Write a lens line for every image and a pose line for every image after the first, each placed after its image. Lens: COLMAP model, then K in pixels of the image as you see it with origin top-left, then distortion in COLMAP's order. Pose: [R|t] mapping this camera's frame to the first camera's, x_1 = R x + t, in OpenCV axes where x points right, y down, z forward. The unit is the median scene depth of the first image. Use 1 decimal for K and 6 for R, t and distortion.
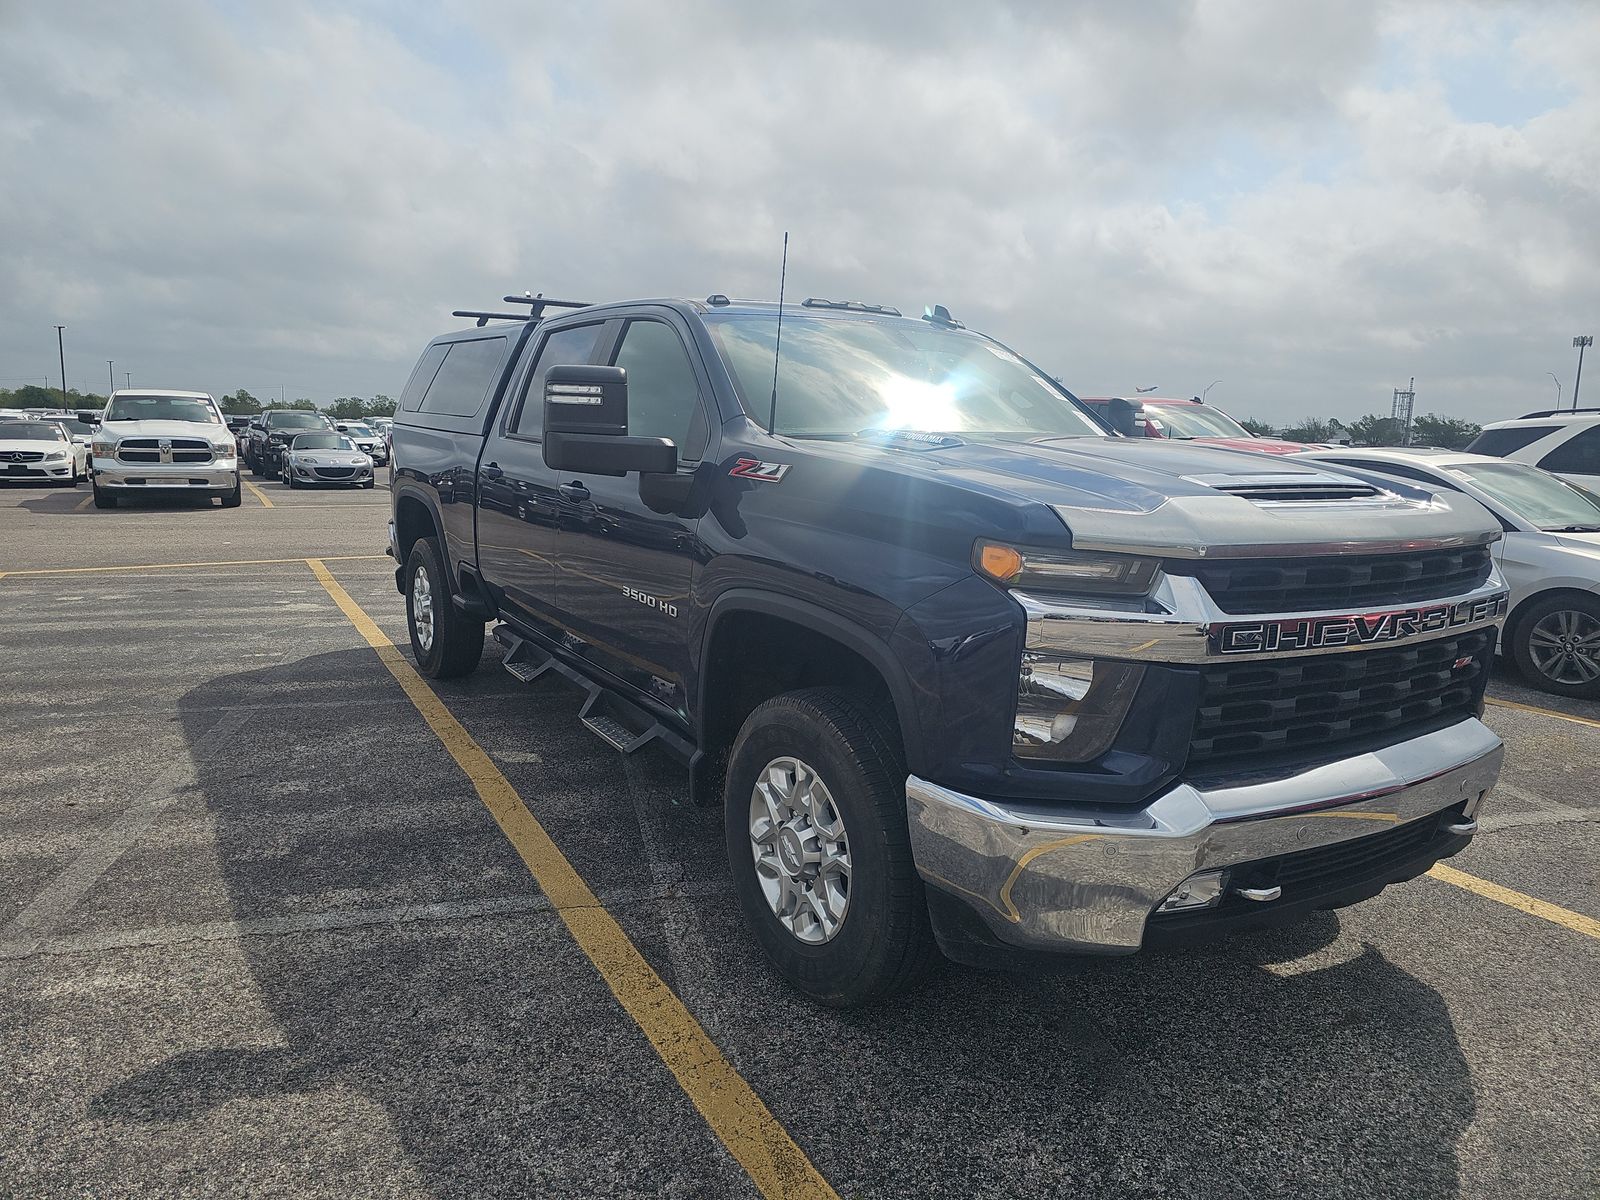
lens RADIAL K [[1077.8, 0, 797.5], [0, 1077.8, 598.9], [0, 0, 1]] dist [0.058511, -0.058444]
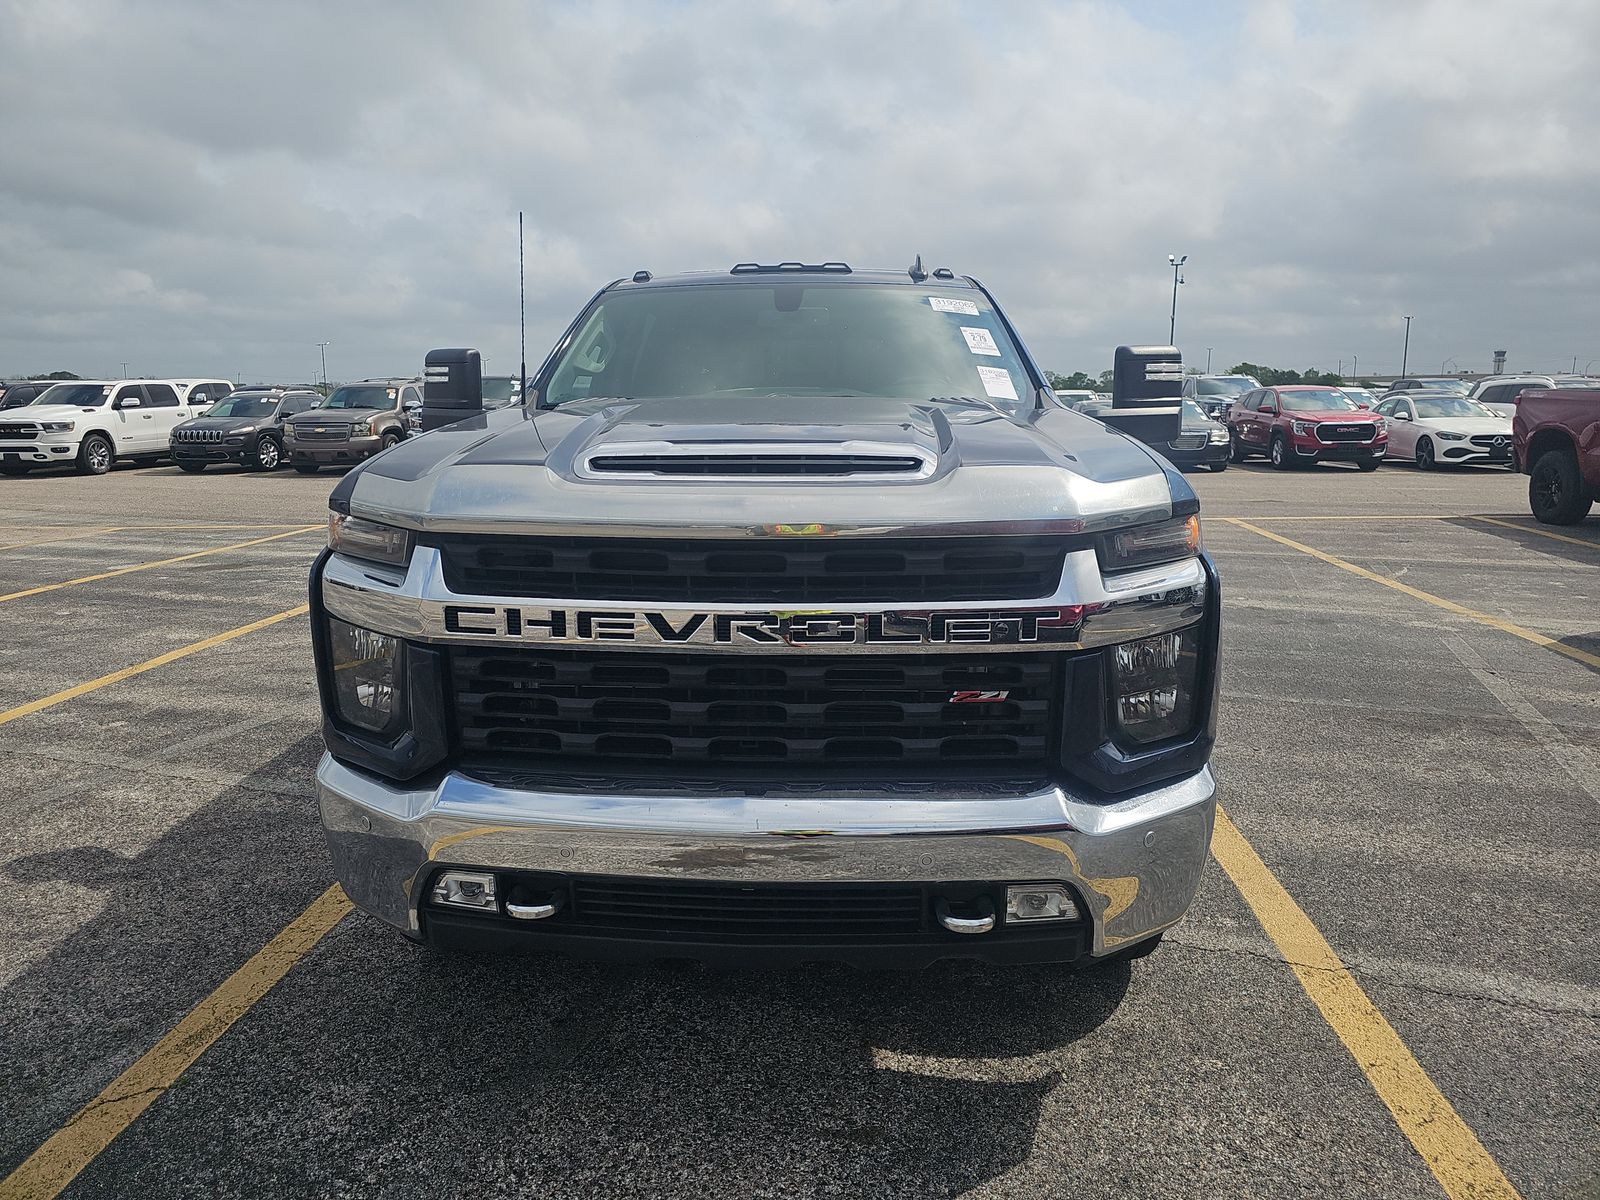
lens RADIAL K [[1077.8, 0, 768.1], [0, 1077.8, 579.0], [0, 0, 1]] dist [0.058511, -0.058444]
pose [[0.805610, 0.069143, -0.588398, 0.922301], [-0.065291, 0.997478, 0.027820, -0.032509], [0.588838, 0.016005, 0.808093, 0.334571]]
